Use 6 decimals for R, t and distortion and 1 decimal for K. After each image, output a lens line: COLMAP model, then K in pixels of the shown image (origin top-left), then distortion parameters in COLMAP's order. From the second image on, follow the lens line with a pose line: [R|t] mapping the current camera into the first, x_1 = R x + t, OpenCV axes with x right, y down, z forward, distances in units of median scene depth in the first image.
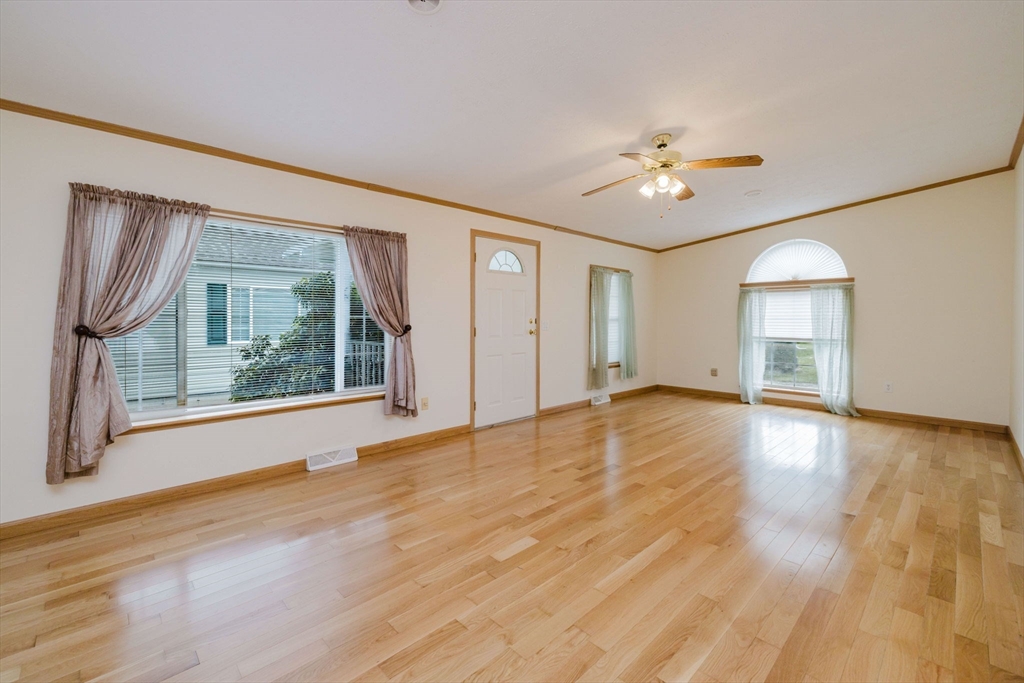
lens RADIAL K [[442.8, 0, 506.8], [0, 442.8, 325.0], [0, 0, 1]] dist [0.000642, 0.001097]
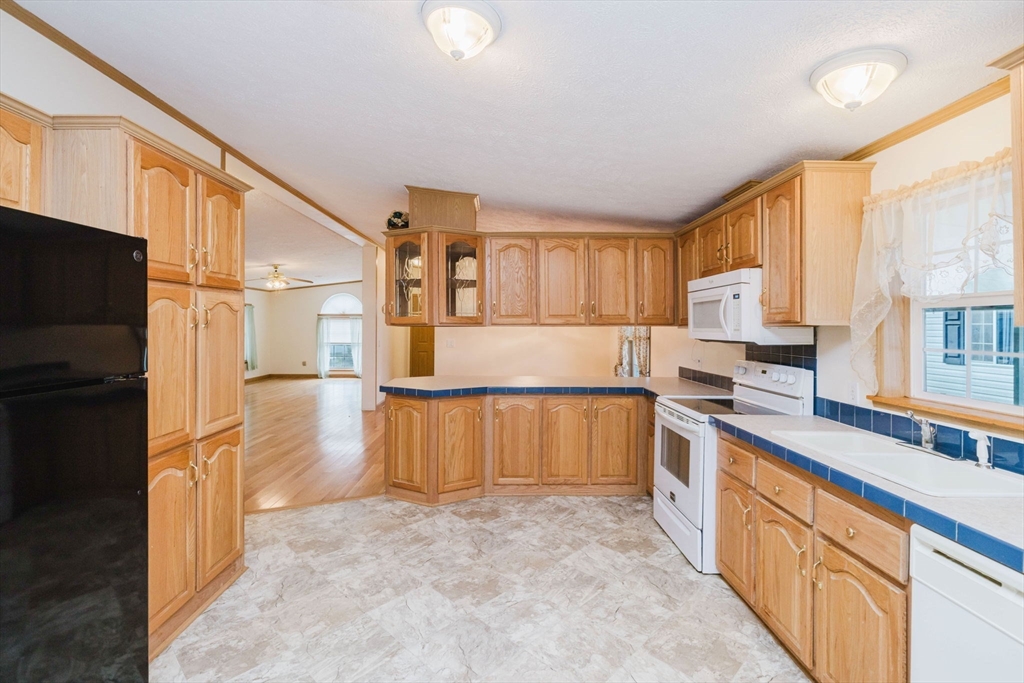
lens RADIAL K [[464.4, 0, 508.9], [0, 464.4, 325.6], [0, 0, 1]] dist [-0.005151, 0.000301]
pose [[0.679778, -0.003069, 0.733411, -0.410836], [0.009619, 0.999943, -0.004731, -0.033791], [-0.733355, 0.010271, 0.679769, -1.056997]]
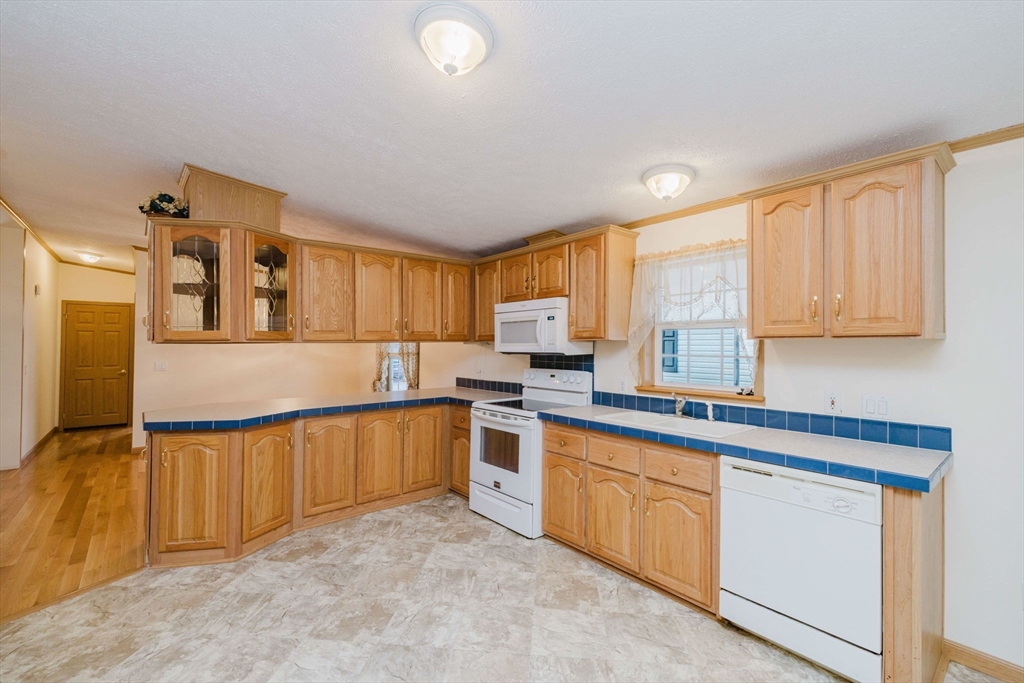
lens RADIAL K [[442.8, 0, 508.3], [0, 442.8, 343.8], [0, 0, 1]] dist [0.000642, 0.001097]
pose [[0.071716, -0.004569, 0.997415, -0.507984], [0.015328, 0.999876, 0.003478, -0.032424], [-0.997307, 0.015039, 0.071777, -0.865693]]
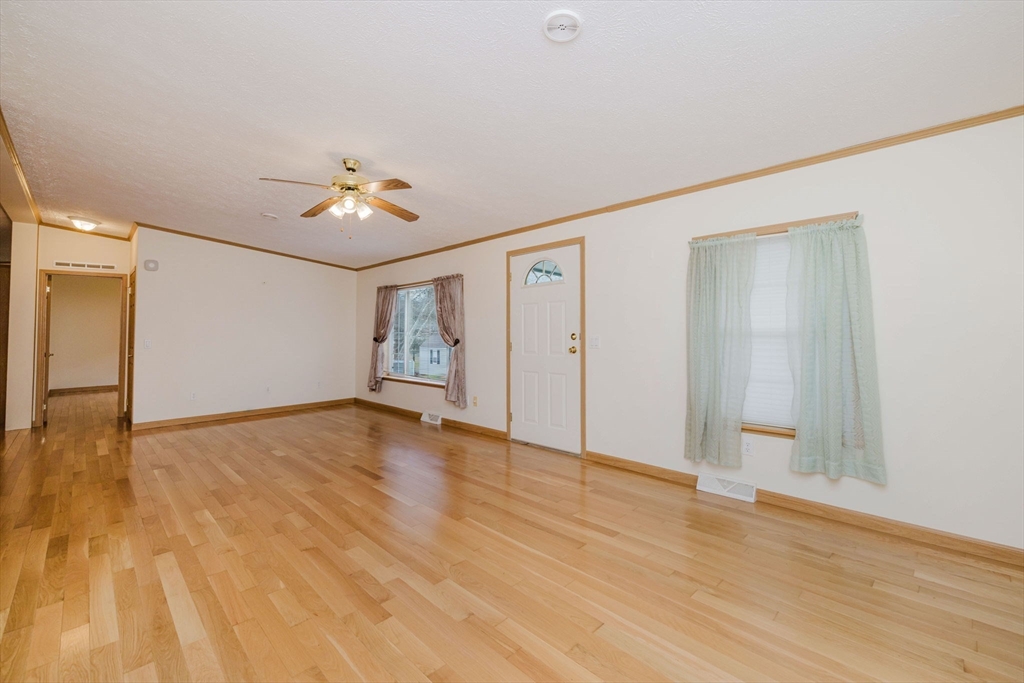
lens RADIAL K [[431.3, 0, 505.5], [0, 431.3, 321.5], [0, 0, 1]] dist [-0.008086, 0.000240]
pose [[0.009756, -0.025556, -0.999626, 0.829749], [-0.004256, 0.999663, -0.025599, -0.016120], [0.999943, 0.004504, 0.009644, 0.843066]]
